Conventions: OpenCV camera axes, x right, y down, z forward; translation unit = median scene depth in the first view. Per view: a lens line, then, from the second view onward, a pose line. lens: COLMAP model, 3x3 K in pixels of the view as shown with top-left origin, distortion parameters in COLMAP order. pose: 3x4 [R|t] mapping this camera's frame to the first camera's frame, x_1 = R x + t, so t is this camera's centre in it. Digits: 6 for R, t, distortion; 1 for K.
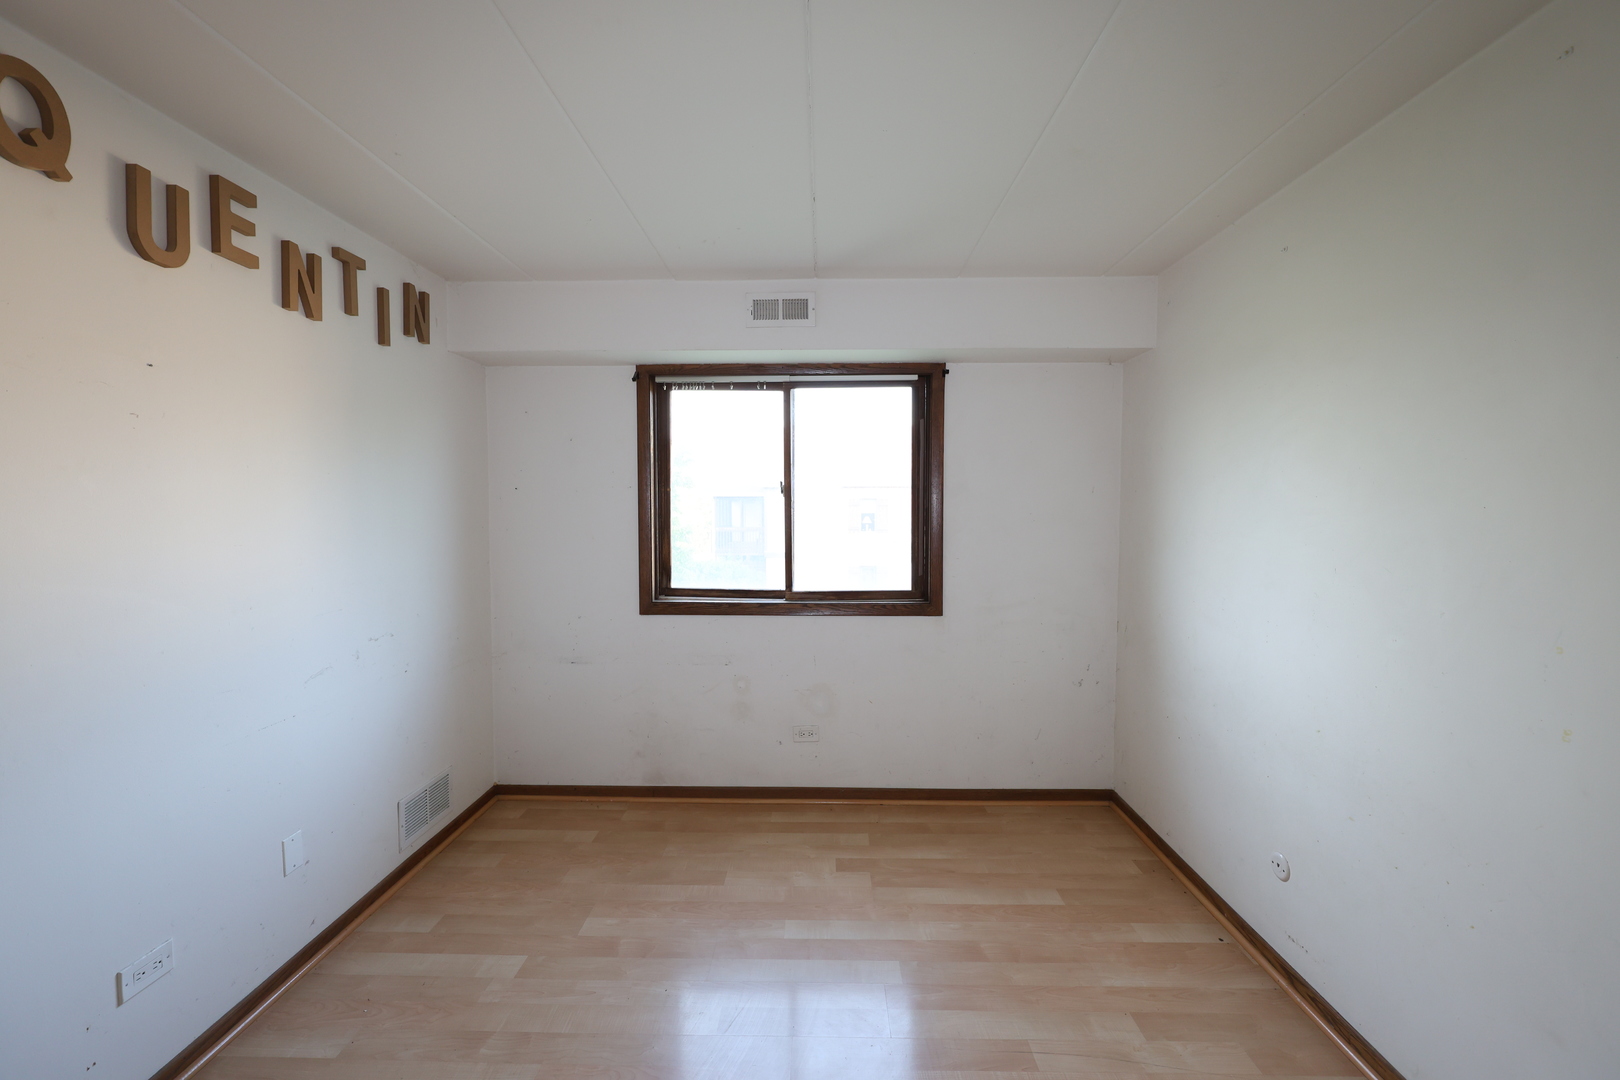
lens RADIAL K [[647.0, 0, 809.4], [0, 647.0, 535.7], [0, 0, 1]] dist [-0.002082, 0.000013]
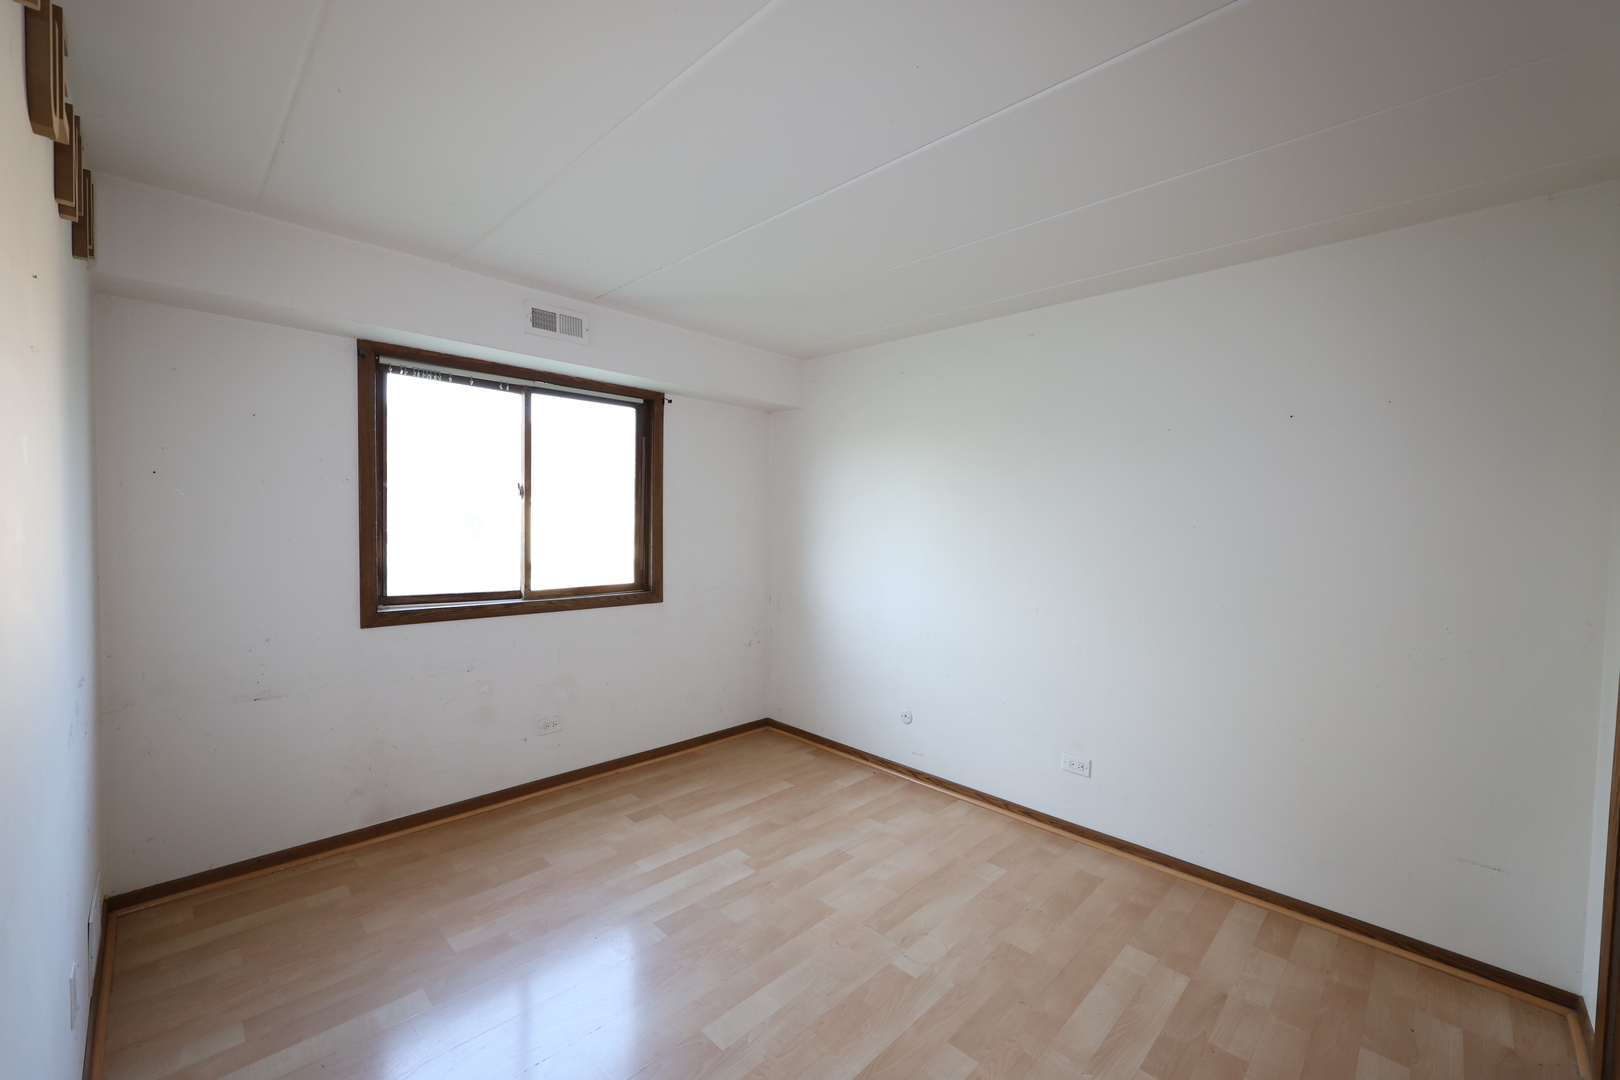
lens RADIAL K [[651.5, 0, 810.0], [0, 651.5, 540.0], [0, 0, 1]] dist [0.000686, 0.000130]
pose [[0.682827, -0.007297, 0.730543, -0.492682], [0.011191, 0.999937, -0.000472, 0.011350], [-0.730494, 0.008498, 0.682866, -0.030303]]
